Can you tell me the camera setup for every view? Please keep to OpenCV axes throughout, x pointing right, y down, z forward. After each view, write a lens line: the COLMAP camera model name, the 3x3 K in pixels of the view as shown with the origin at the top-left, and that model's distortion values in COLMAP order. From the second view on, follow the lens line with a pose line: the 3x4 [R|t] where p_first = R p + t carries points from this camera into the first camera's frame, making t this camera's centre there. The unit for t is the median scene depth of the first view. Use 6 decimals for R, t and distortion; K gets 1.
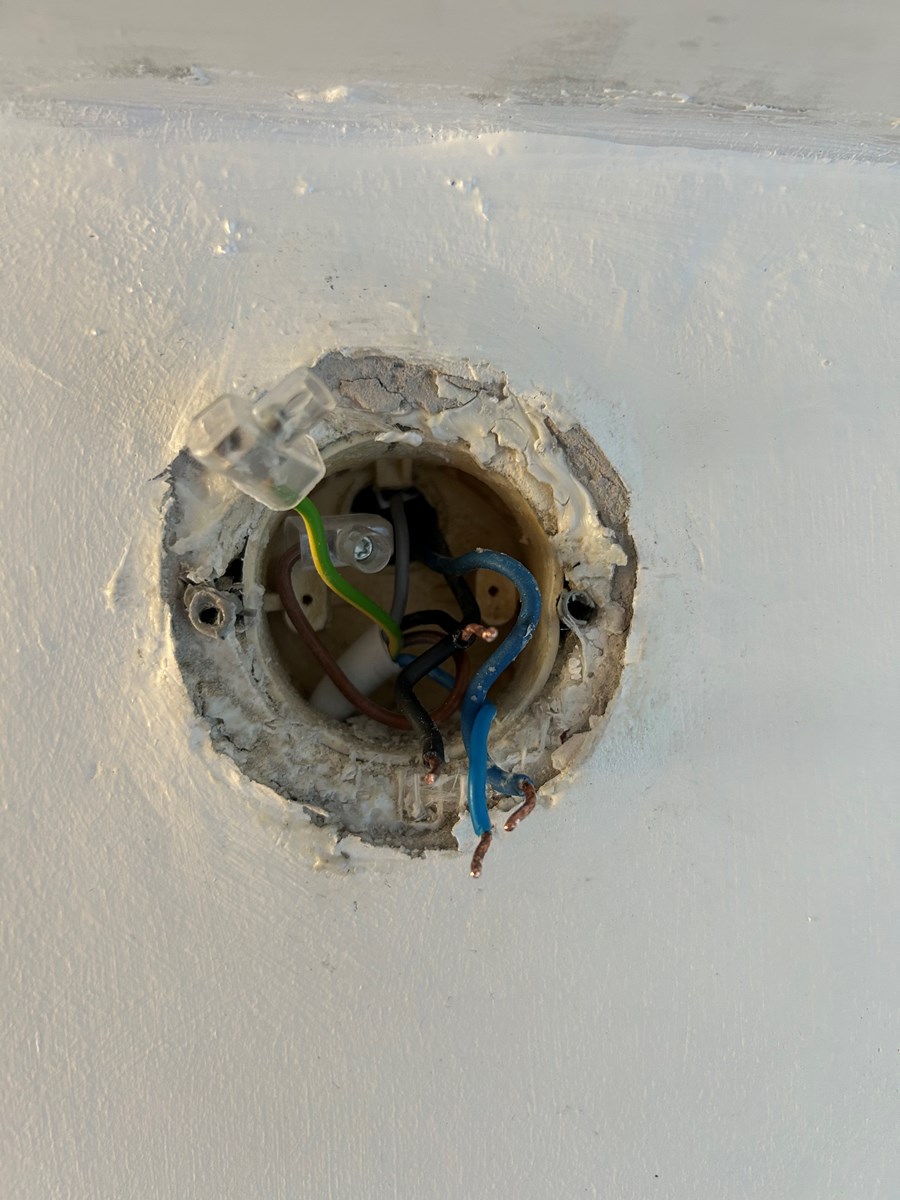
lens RADIAL K [[994.0, 0, 450.0], [0, 994.0, 600.0], [0, 0, 1]] dist [0.001122, -0.067227]
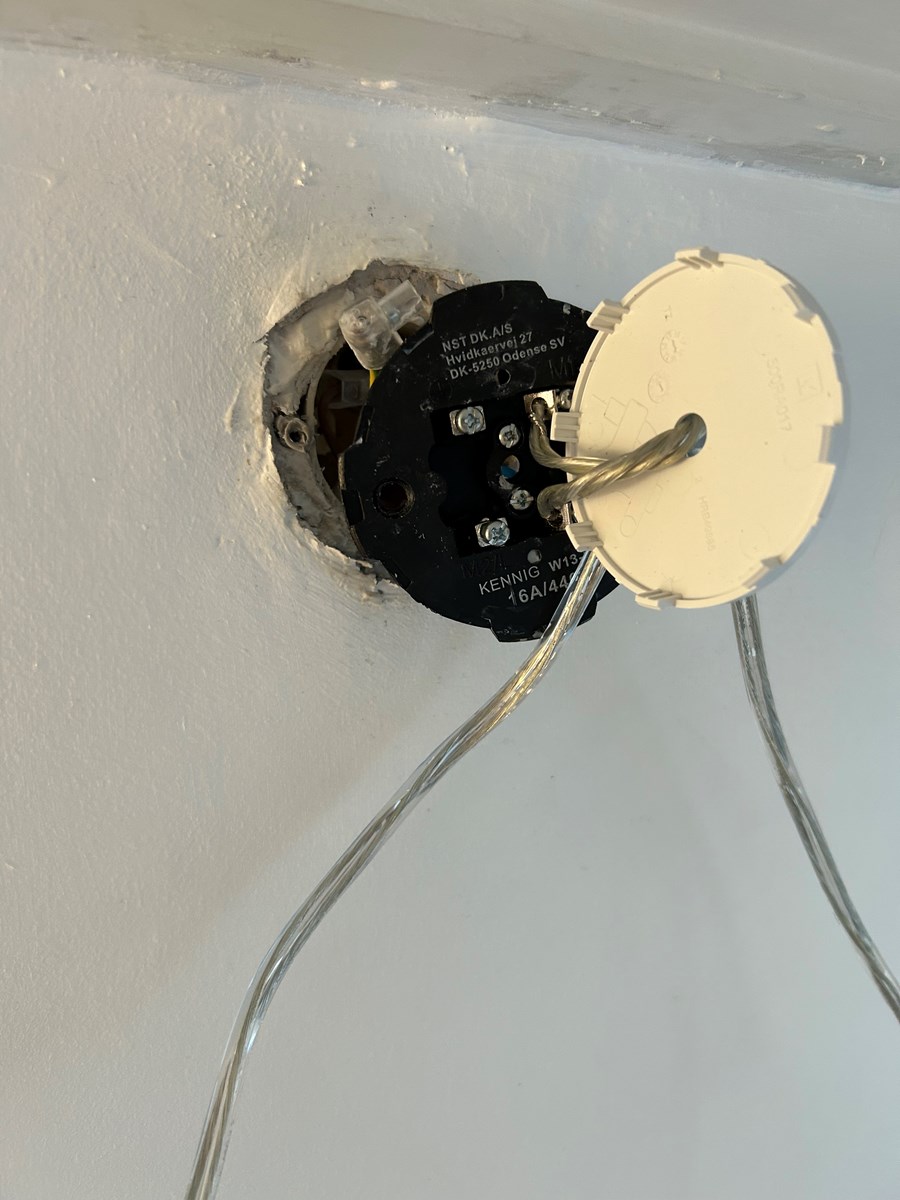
lens RADIAL K [[994.0, 0, 450.0], [0, 994.0, 600.0], [0, 0, 1]] dist [0.001122, -0.067227]
pose [[0.950457, -0.039898, 0.308286, -0.494349], [-0.007100, 0.988684, 0.149845, 0.033122], [-0.310776, -0.144610, 0.939418, -0.524037]]
